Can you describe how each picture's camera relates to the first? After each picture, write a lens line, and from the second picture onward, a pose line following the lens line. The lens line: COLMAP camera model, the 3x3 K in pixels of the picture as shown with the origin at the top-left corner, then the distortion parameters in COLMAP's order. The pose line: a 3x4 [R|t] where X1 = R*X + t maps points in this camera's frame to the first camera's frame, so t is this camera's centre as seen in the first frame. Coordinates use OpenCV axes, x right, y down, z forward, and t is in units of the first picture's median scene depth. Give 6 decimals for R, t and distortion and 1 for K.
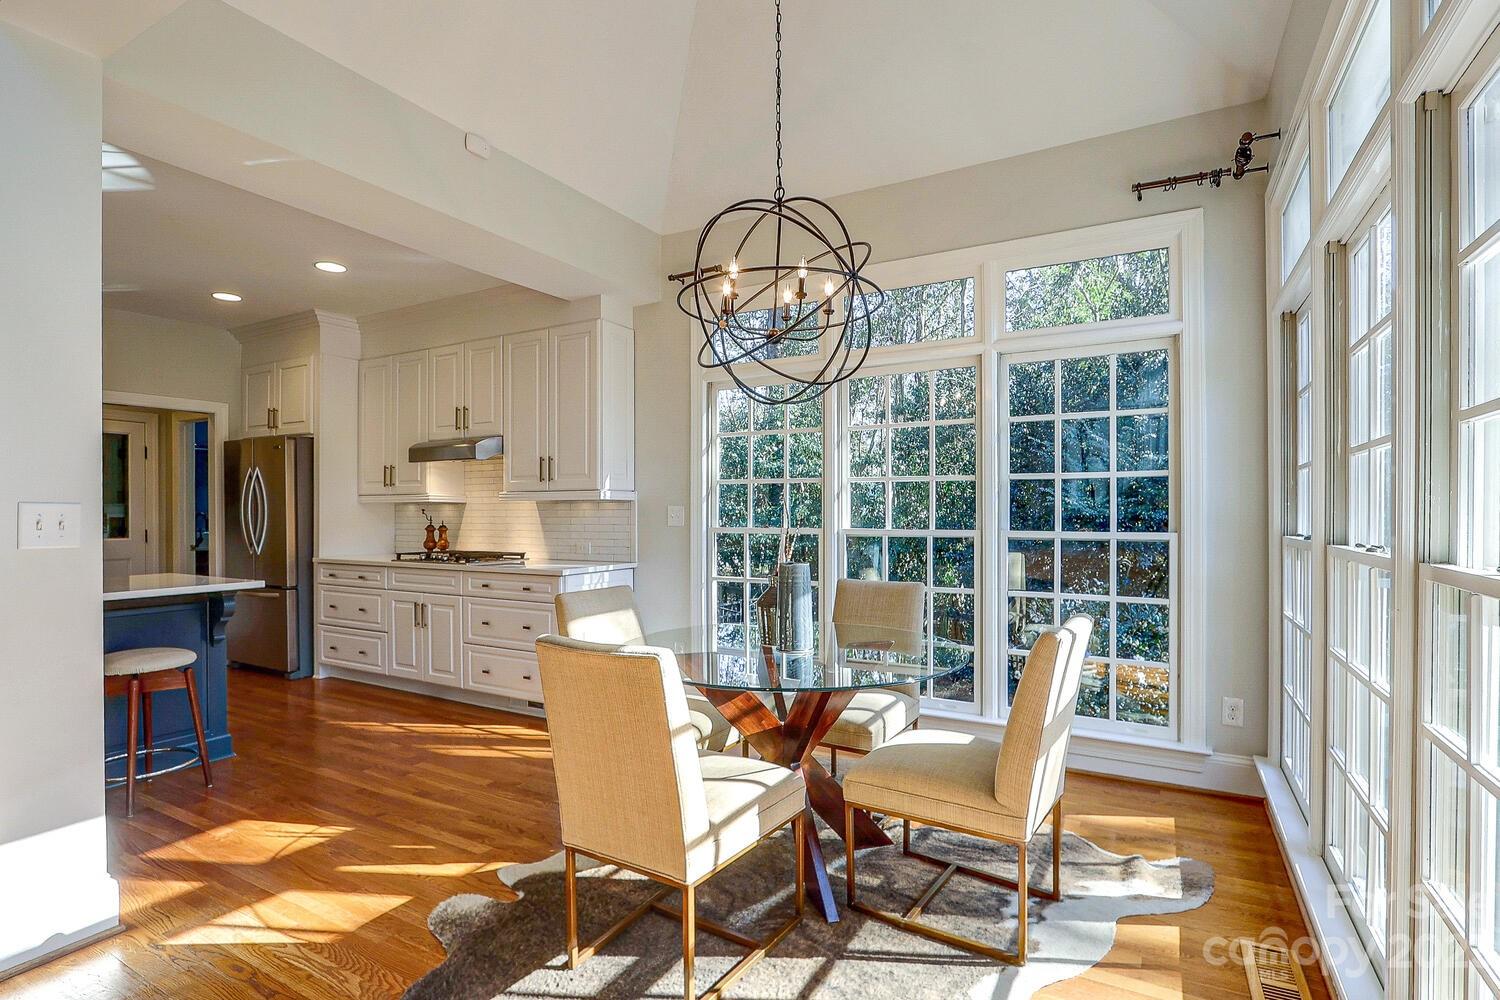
lens RADIAL K [[735.2, 0, 738.8], [0, 735.2, 500.8], [0, 0, 1]] dist [-0.006410, 0.000497]
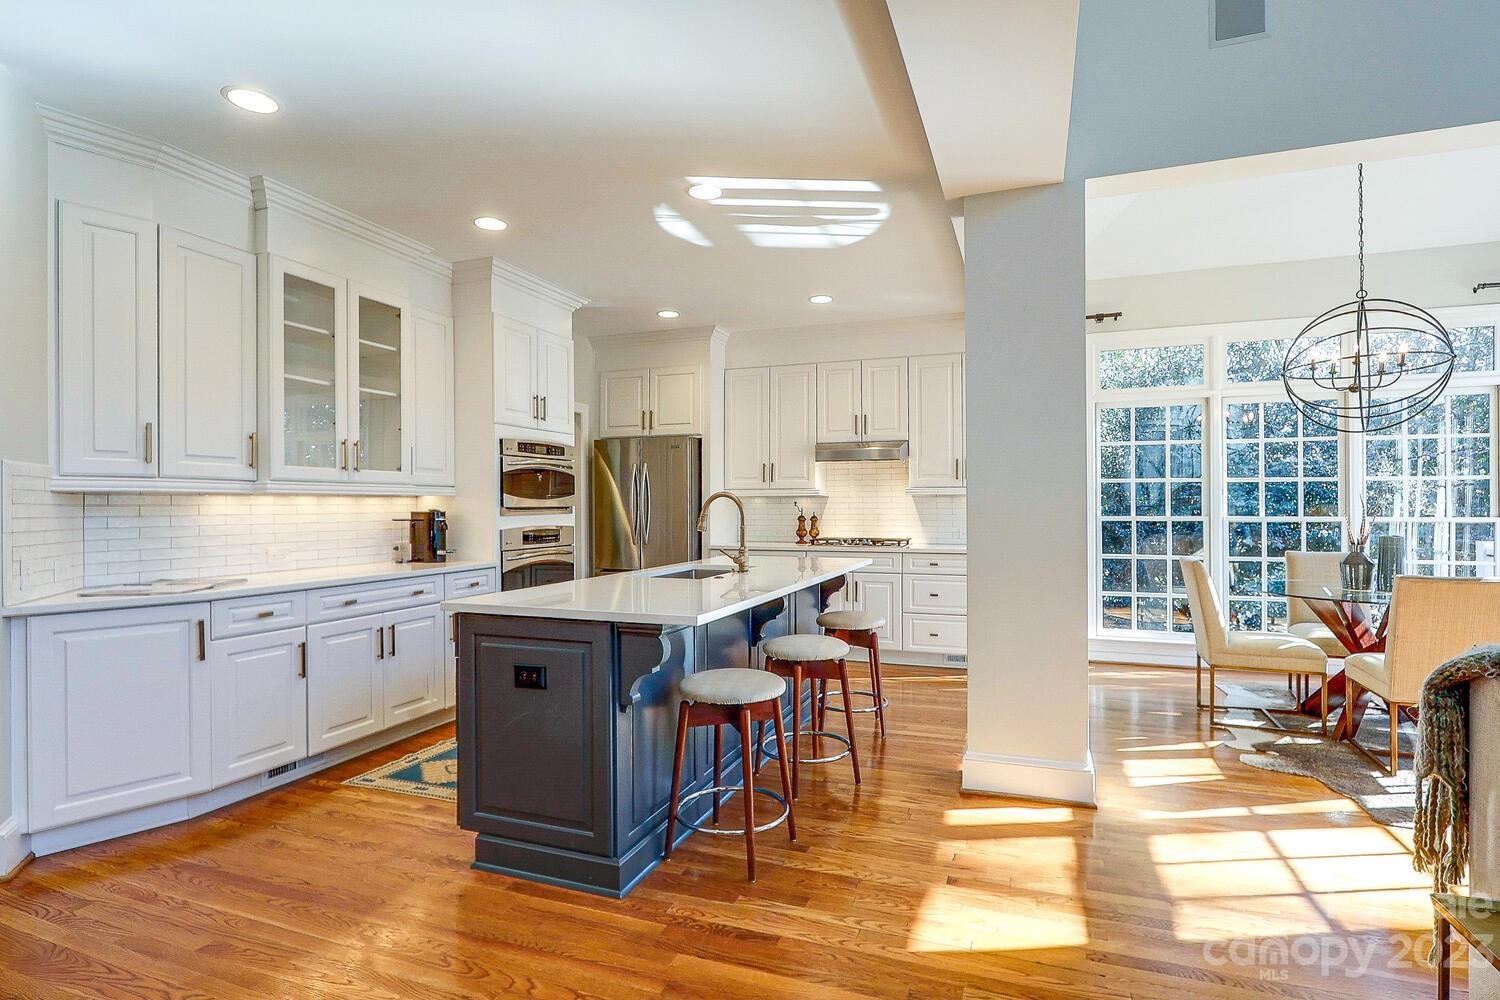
lens RADIAL K [[735.2, 0, 760.9], [0, 735.2, 511.0], [0, 0, 1]] dist [-0.006410, 0.000497]
pose [[0.986988, 0.000400, 0.160796, -0.727020], [-0.003496, 0.999814, 0.018969, 0.004193], [-0.160758, -0.019285, 0.986805, -0.147223]]
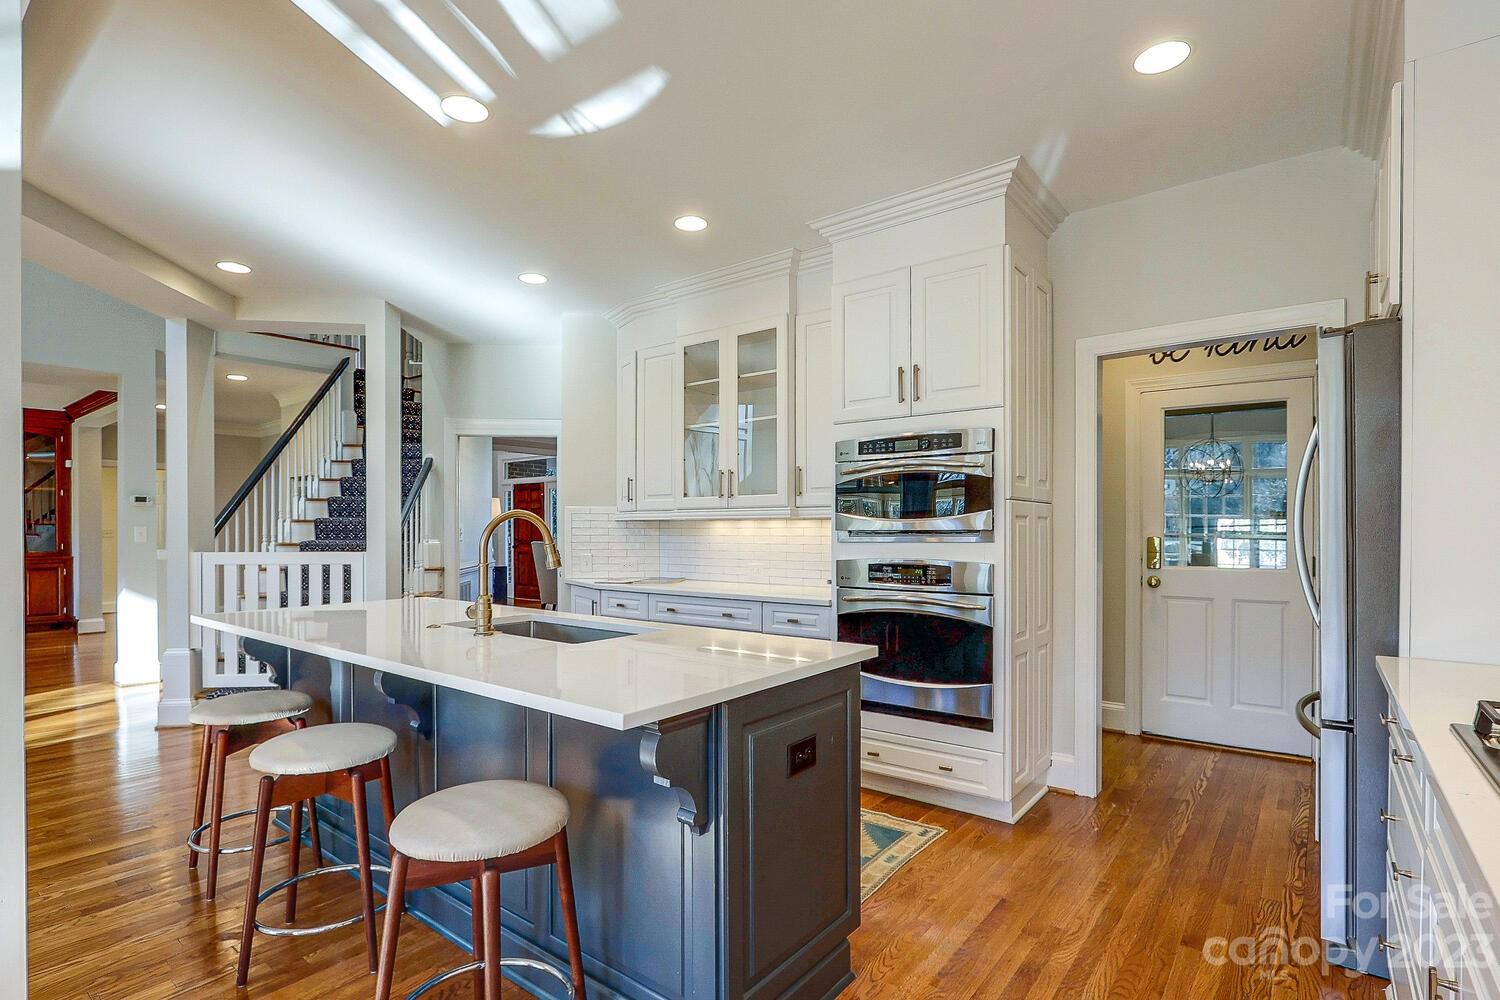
lens RADIAL K [[735.2, 0, 732.7], [0, 735.2, 530.1], [0, 0, 1]] dist [-0.006410, 0.000497]
pose [[-0.144902, 0.003591, -0.989440, -0.197542], [0.009710, 0.999950, 0.002207, 0.014667], [0.989398, -0.009287, -0.144930, 0.783478]]
